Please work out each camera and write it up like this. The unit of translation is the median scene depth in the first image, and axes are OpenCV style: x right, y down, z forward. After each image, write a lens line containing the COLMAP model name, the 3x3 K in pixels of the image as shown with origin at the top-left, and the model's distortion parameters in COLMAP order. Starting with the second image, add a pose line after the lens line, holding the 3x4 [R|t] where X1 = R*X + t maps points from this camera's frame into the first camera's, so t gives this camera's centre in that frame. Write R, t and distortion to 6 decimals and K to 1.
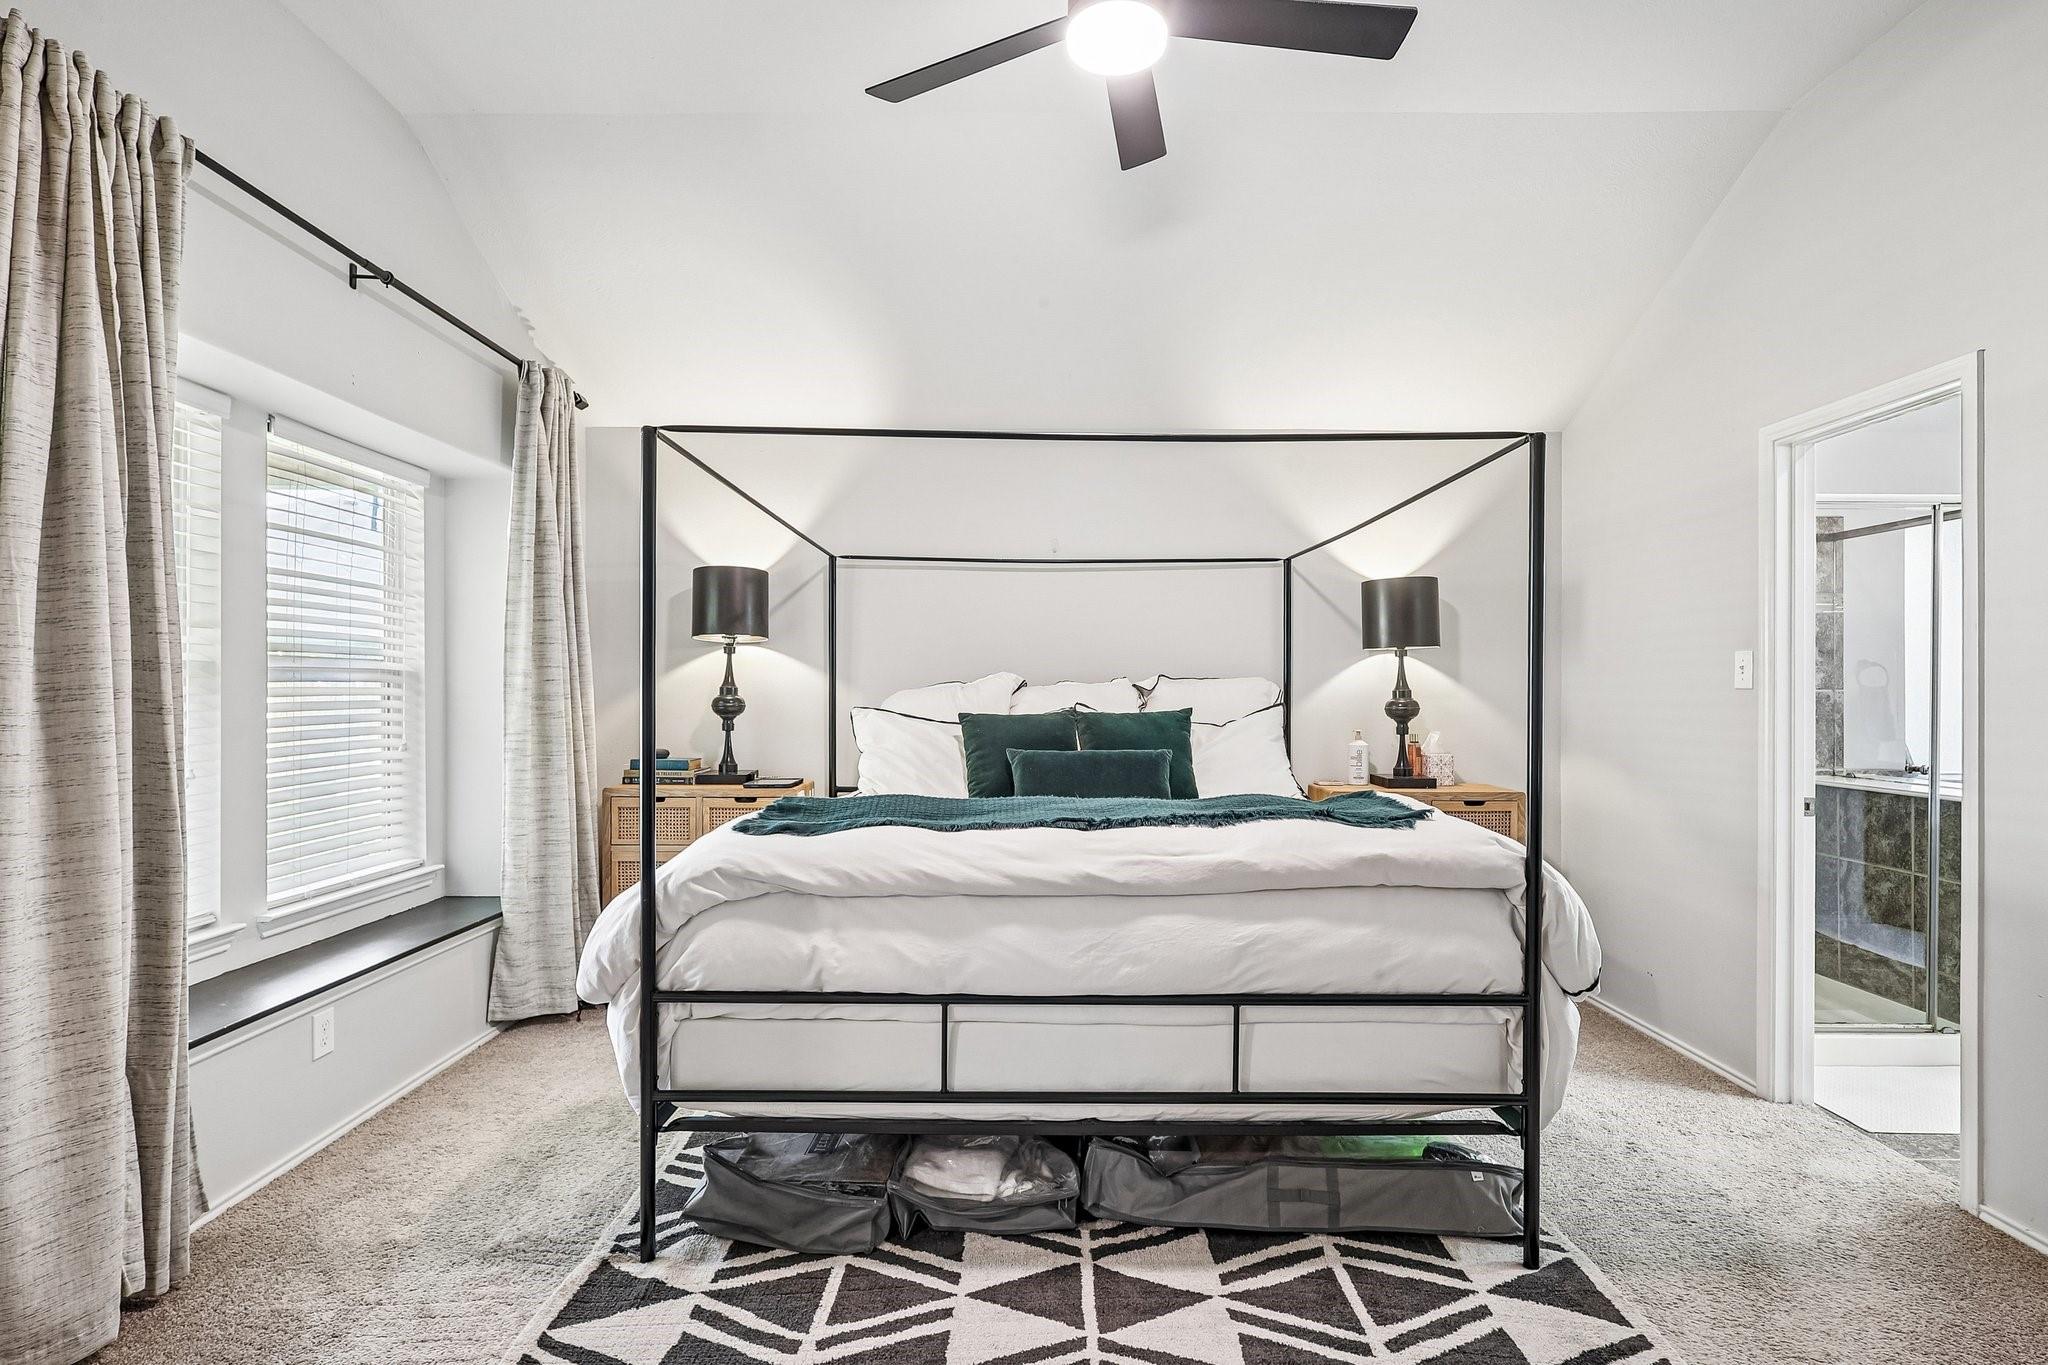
lens RADIAL K [[979.6, 0, 1041.8], [0, 979.6, 683.2], [0, 0, 1]] dist [-0.005346, 0.002631]
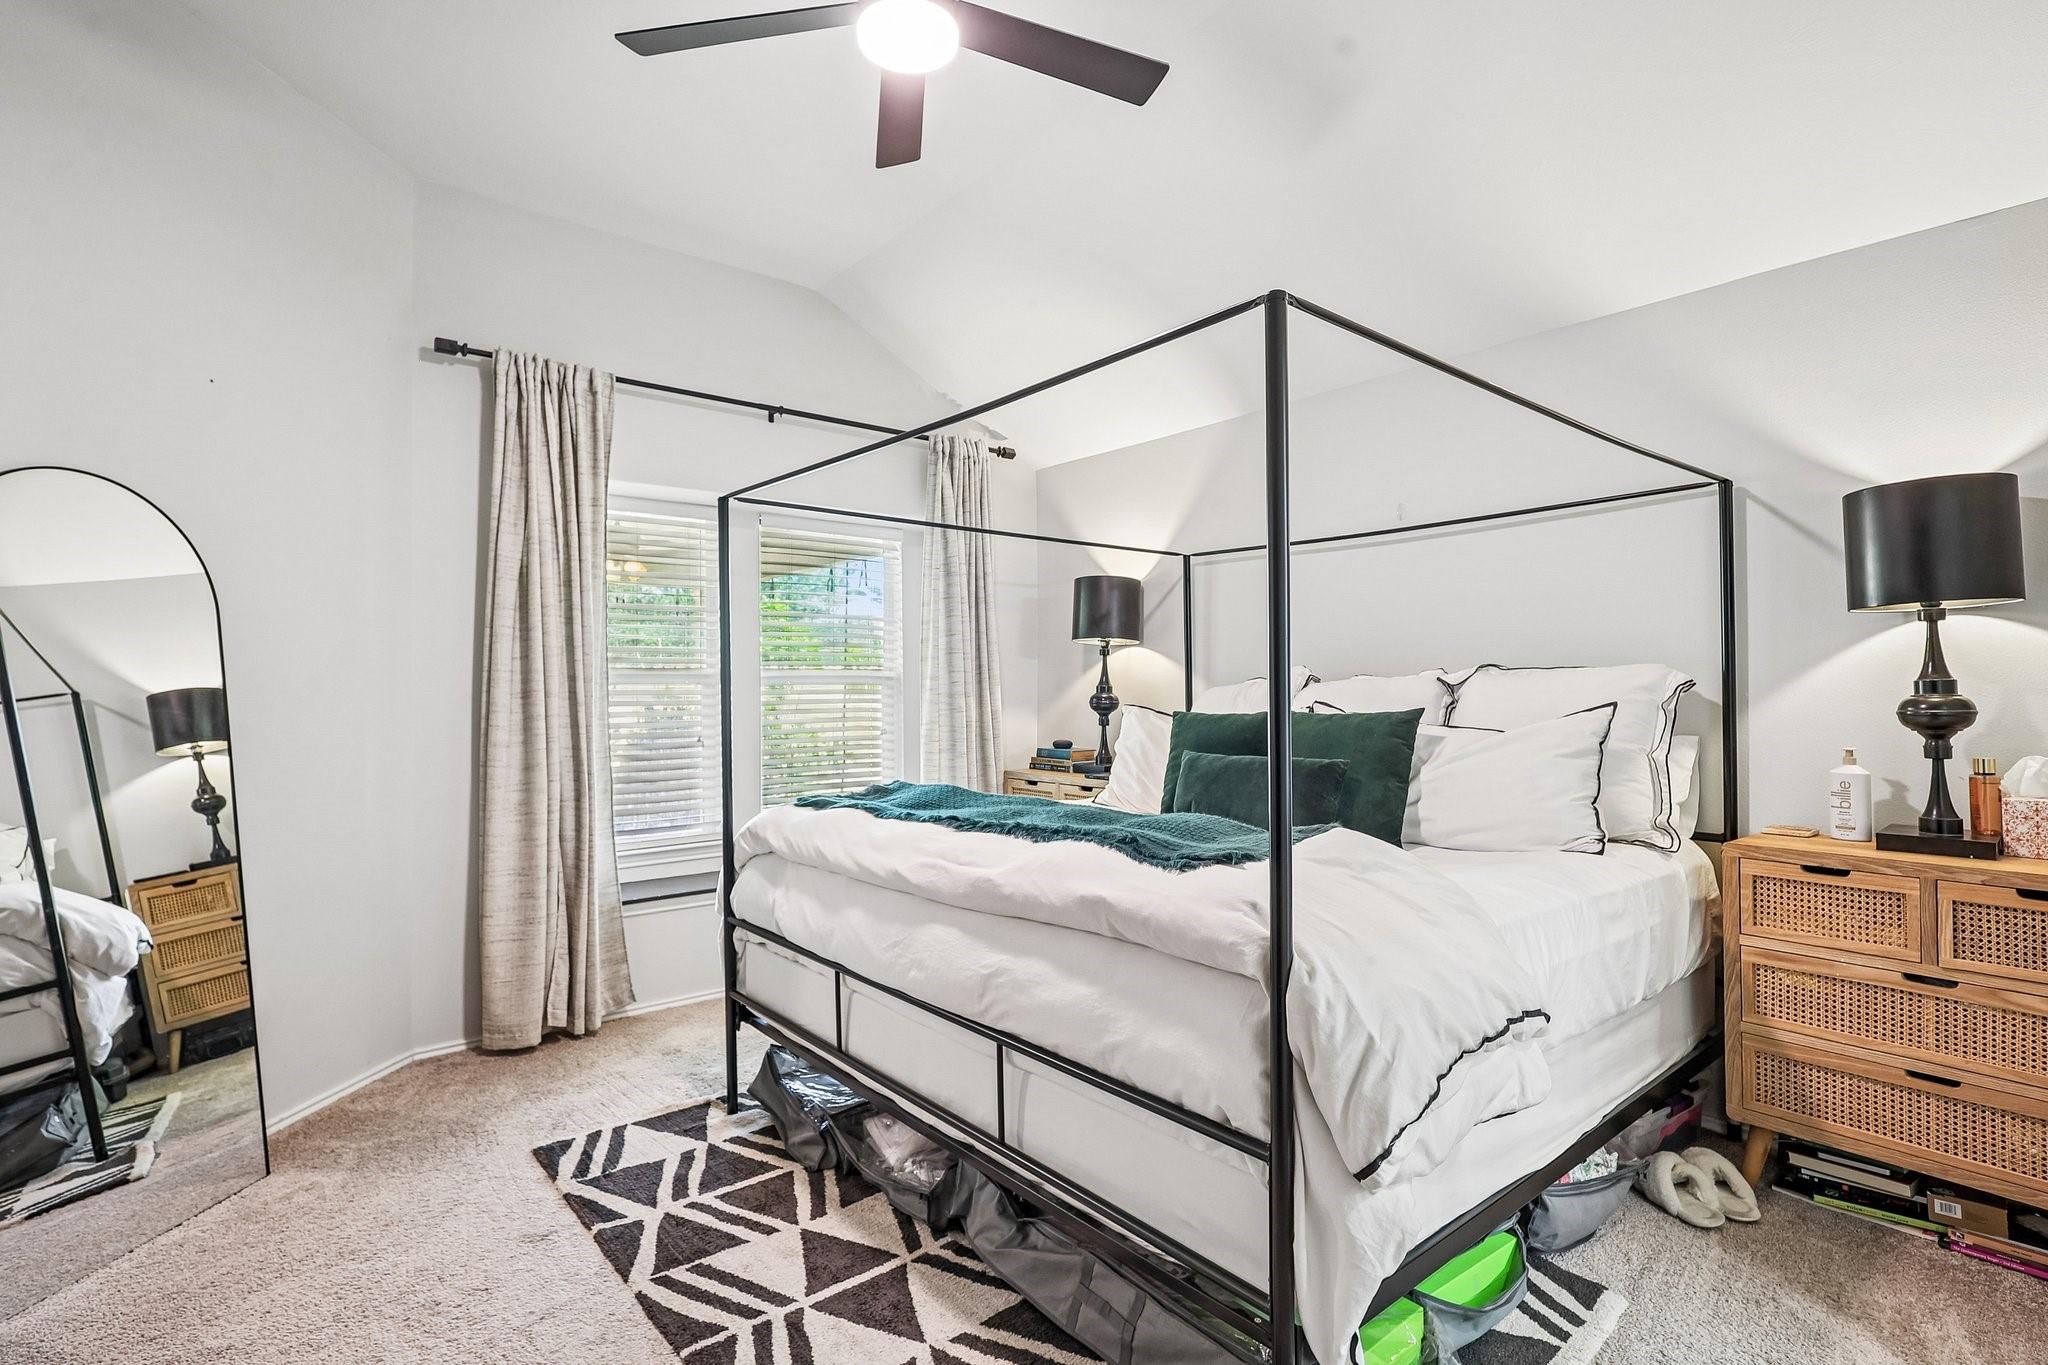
lens RADIAL K [[979.6, 0, 1023.3], [0, 979.6, 679.6], [0, 0, 1]] dist [-0.005346, 0.002631]
pose [[0.633008, -0.015426, -0.773992, 0.895167], [0.013790, 0.999868, -0.008650, 0.008963], [0.774023, -0.005197, 0.633136, 0.457021]]
